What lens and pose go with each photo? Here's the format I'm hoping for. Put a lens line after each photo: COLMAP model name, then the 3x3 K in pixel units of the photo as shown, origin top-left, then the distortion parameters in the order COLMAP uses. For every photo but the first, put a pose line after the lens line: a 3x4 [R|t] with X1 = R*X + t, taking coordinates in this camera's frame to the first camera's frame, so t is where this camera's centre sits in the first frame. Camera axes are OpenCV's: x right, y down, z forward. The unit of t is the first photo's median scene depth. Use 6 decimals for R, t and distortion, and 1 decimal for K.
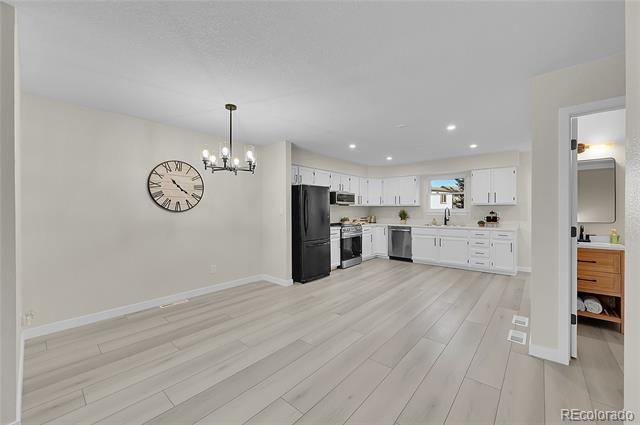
lens RADIAL K [[256.1, 0, 322.1], [0, 256.1, 214.3], [0, 0, 1]] dist [-0.002215, 0.000835]
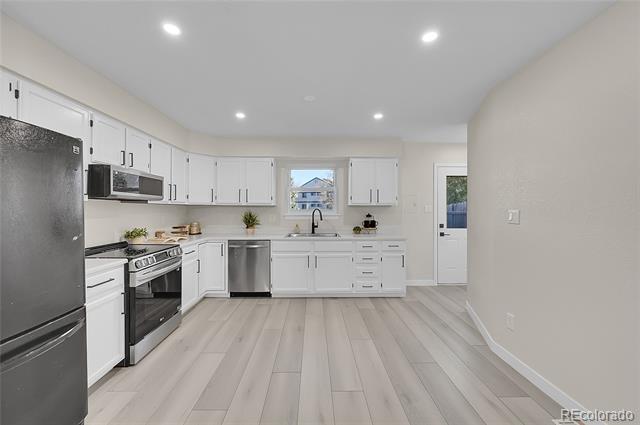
lens RADIAL K [[256.1, 0, 318.0], [0, 256.1, 211.3], [0, 0, 1]] dist [-0.002215, 0.000835]
pose [[0.748840, -0.001213, 0.662750, 0.036234], [0.008812, 0.999928, -0.008127, -0.015228], [-0.662692, 0.011926, 0.748797, 0.551574]]
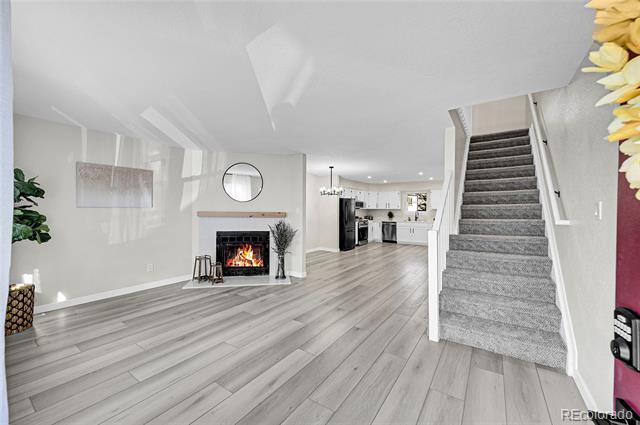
lens RADIAL K [[256.1, 0, 320.3], [0, 256.1, 212.0], [0, 0, 1]] dist [-0.002215, 0.000835]
pose [[0.993755, 0.005257, 0.111458, -0.389903], [-0.004133, 0.999938, -0.010315, 0.004878], [-0.111506, 0.009790, 0.993716, -0.709964]]
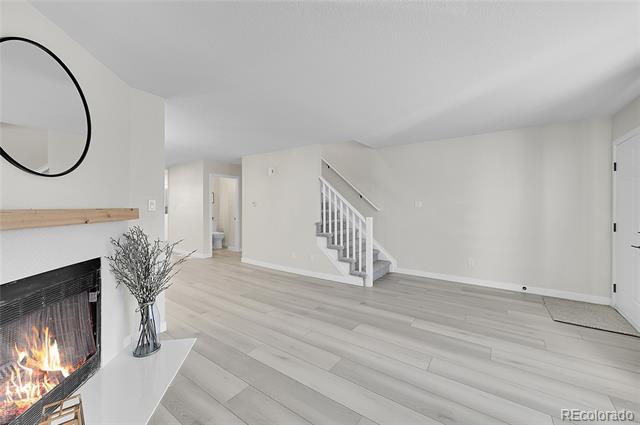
lens RADIAL K [[256.1, 0, 316.7], [0, 256.1, 214.0], [0, 0, 1]] dist [-0.002215, 0.000835]
pose [[-0.081068, -0.030273, 0.996249, -0.885829], [0.016806, 0.999355, 0.031735, -0.002662], [-0.996567, 0.019316, -0.080507, -0.004384]]
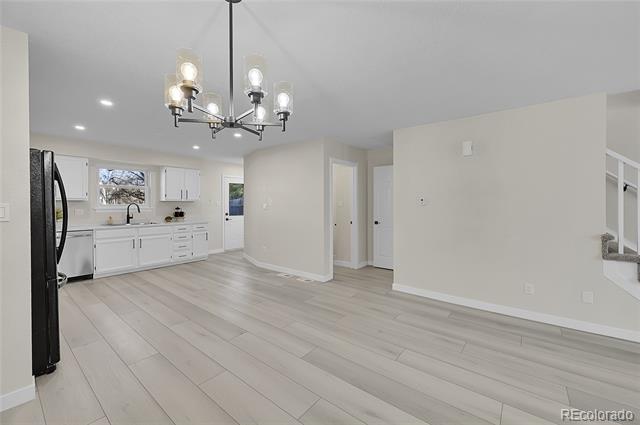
lens RADIAL K [[256.1, 0, 324.6], [0, 256.1, 204.0], [0, 0, 1]] dist [-0.002215, 0.000835]
pose [[-0.055338, 0.004471, 0.998458, -0.466449], [0.018151, 0.999829, -0.003471, -0.009901], [-0.998303, 0.017931, -0.055410, 0.471639]]
